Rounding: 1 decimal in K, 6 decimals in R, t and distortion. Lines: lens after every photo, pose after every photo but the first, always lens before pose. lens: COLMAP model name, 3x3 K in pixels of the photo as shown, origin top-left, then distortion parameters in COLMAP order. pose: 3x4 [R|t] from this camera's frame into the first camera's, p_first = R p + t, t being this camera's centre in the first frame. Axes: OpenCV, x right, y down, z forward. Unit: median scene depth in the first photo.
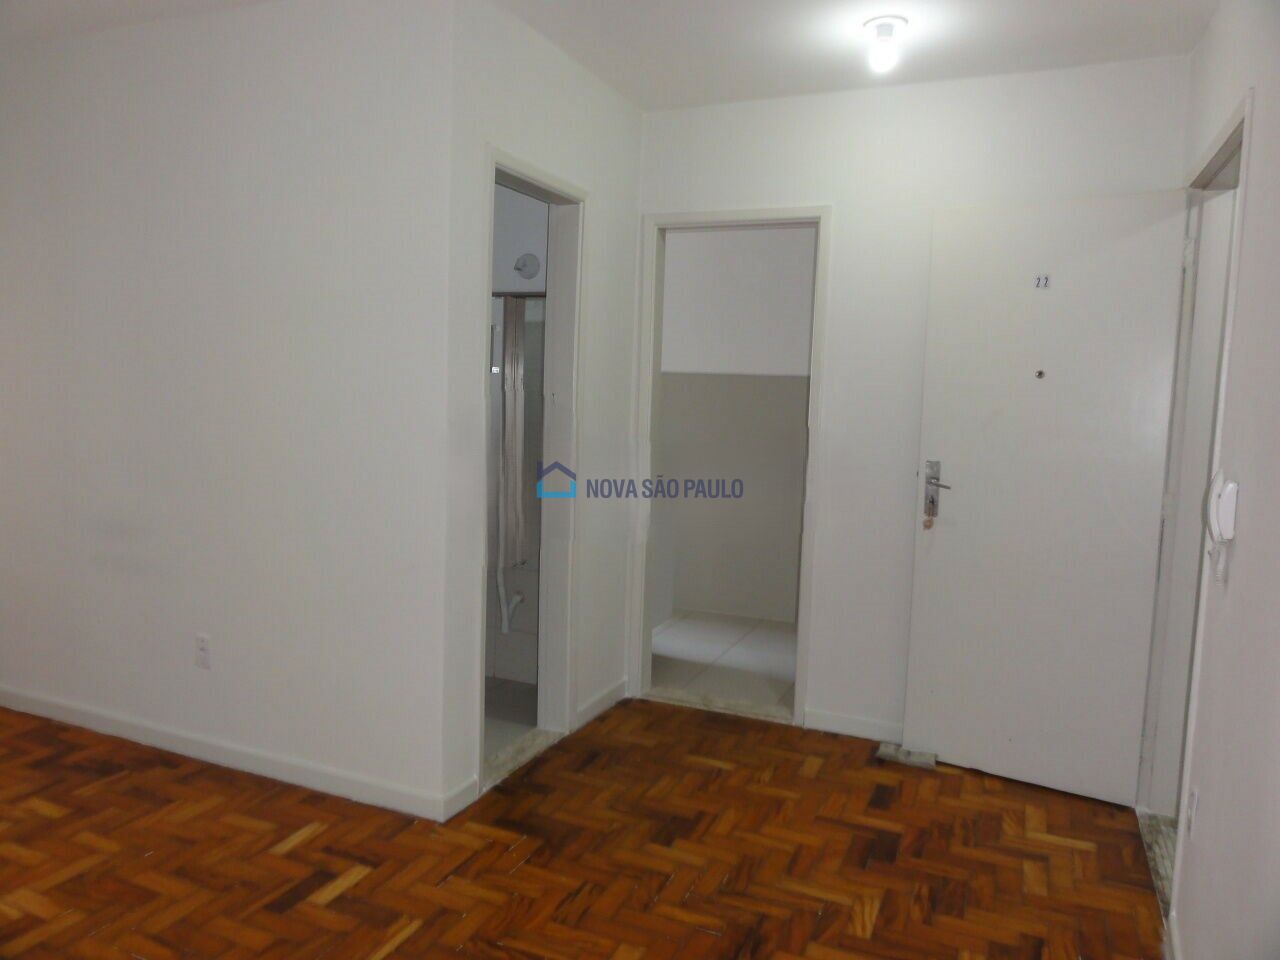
lens RADIAL K [[901.7, 0, 641.1], [0, 901.7, 479.4], [0, 0, 1]] dist [-0.003686, 0.000717]
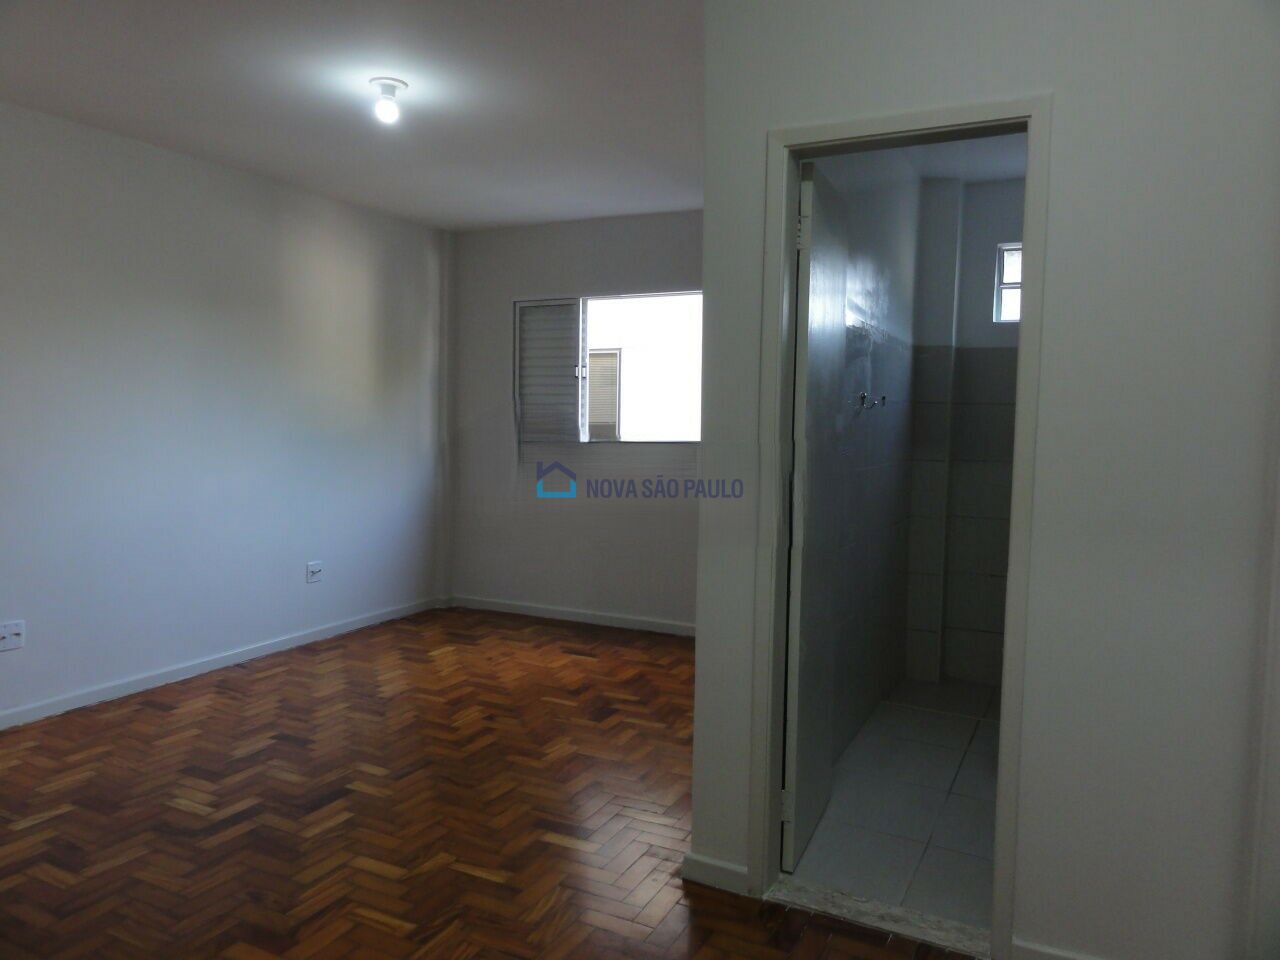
lens RADIAL K [[901.7, 0, 641.2], [0, 901.7, 470.9], [0, 0, 1]] dist [-0.003686, 0.000717]
pose [[-0.061307, 0.025396, -0.997796, 0.725759], [-0.114110, 0.992943, 0.032284, -0.066598], [0.991575, 0.115838, -0.057977, 0.989130]]
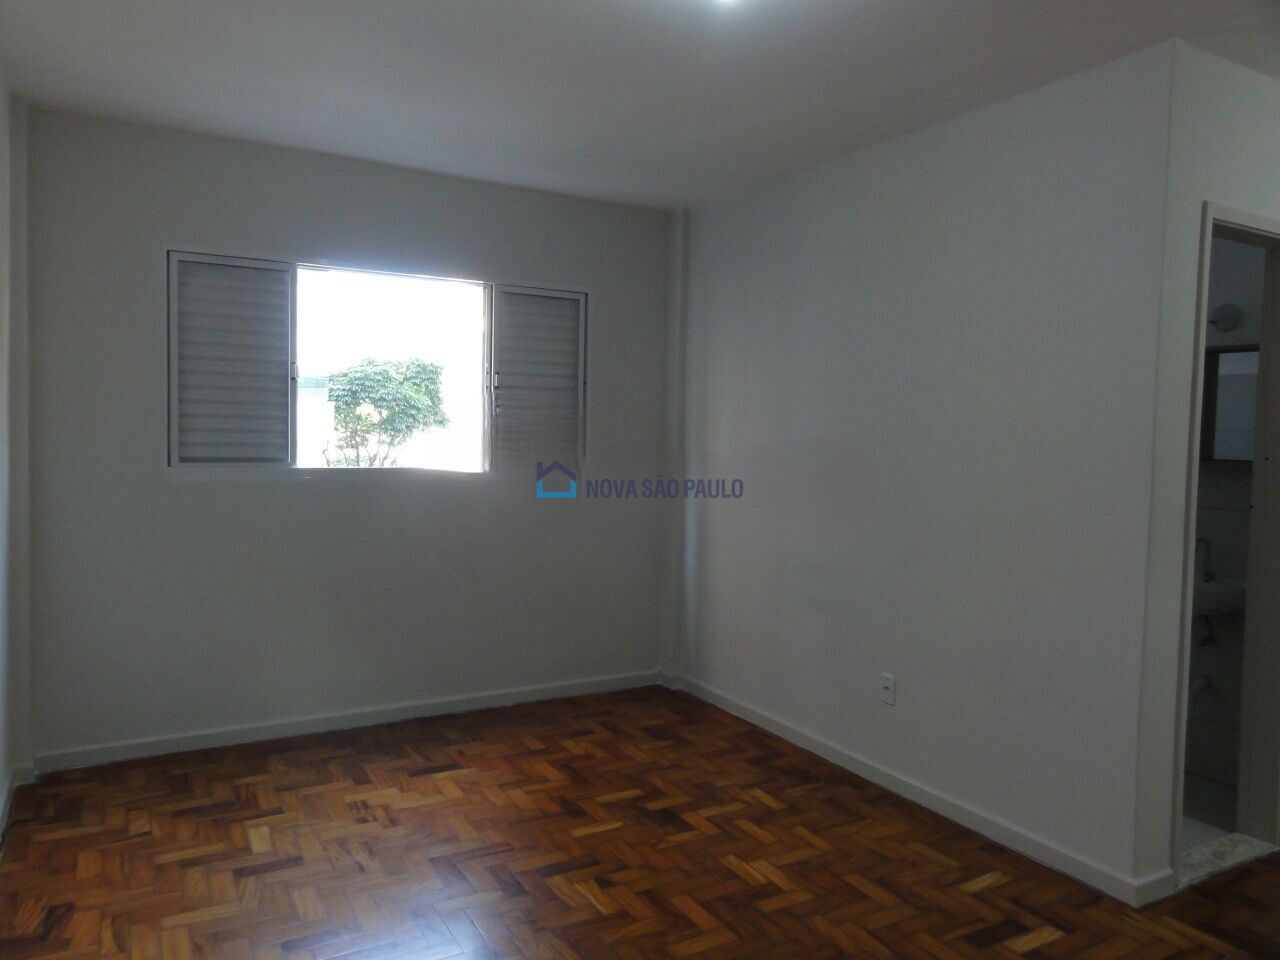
lens RADIAL K [[901.7, 0, 632.7], [0, 901.7, 472.5], [0, 0, 1]] dist [-0.003686, 0.000717]
pose [[0.796752, 0.008275, -0.604250, -0.075153], [-0.051009, 0.997259, -0.053603, -0.000511], [0.602150, 0.073531, 0.794990, -0.113717]]
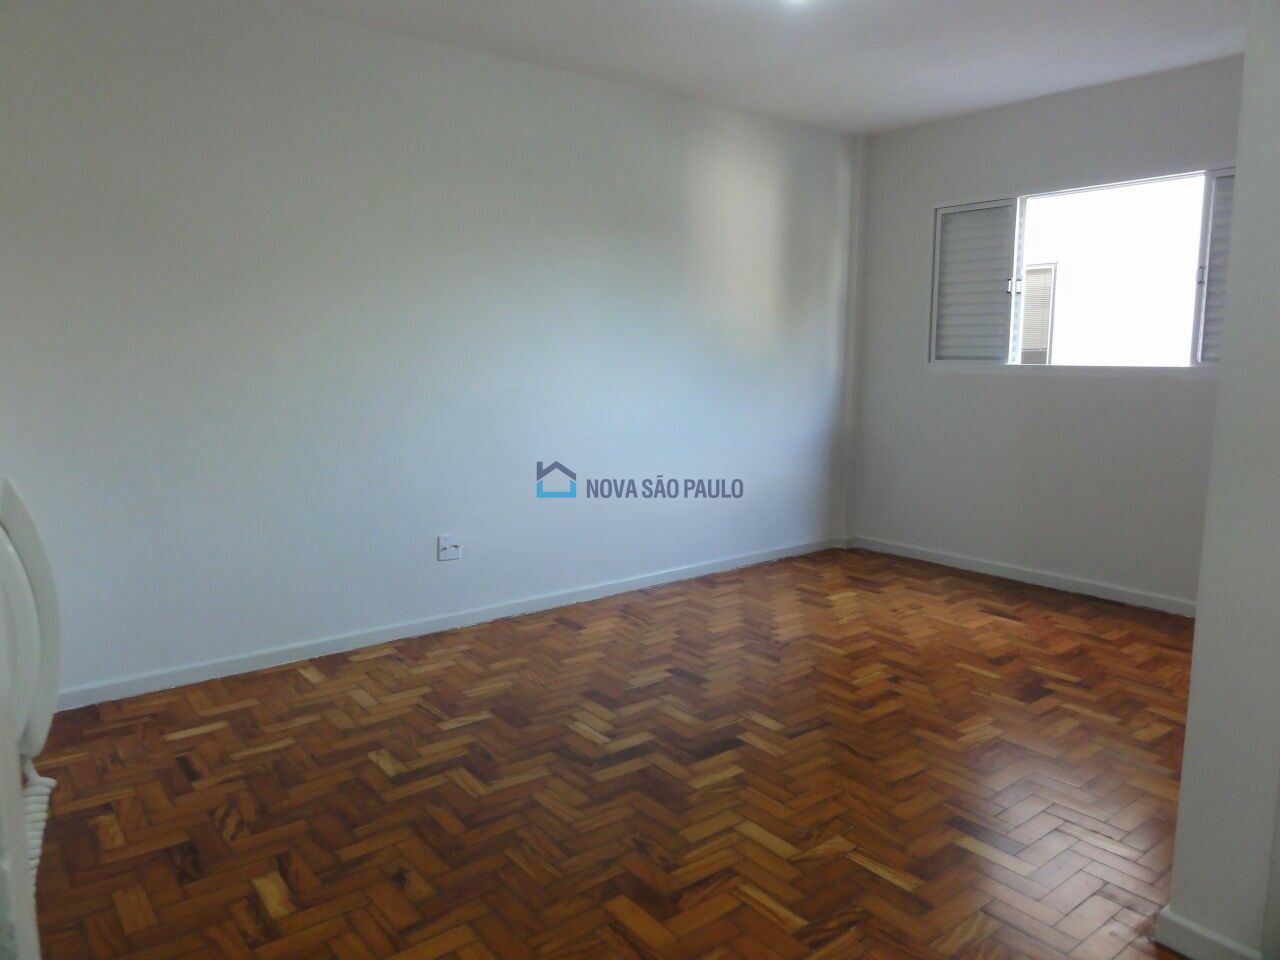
lens RADIAL K [[901.7, 0, 639.2], [0, 901.7, 473.7], [0, 0, 1]] dist [-0.003686, 0.000717]
pose [[-0.480994, 0.089937, -0.872099, 0.575513], [-0.100224, 0.982563, 0.156606, -0.051942], [0.870976, 0.162731, -0.463593, 0.940505]]
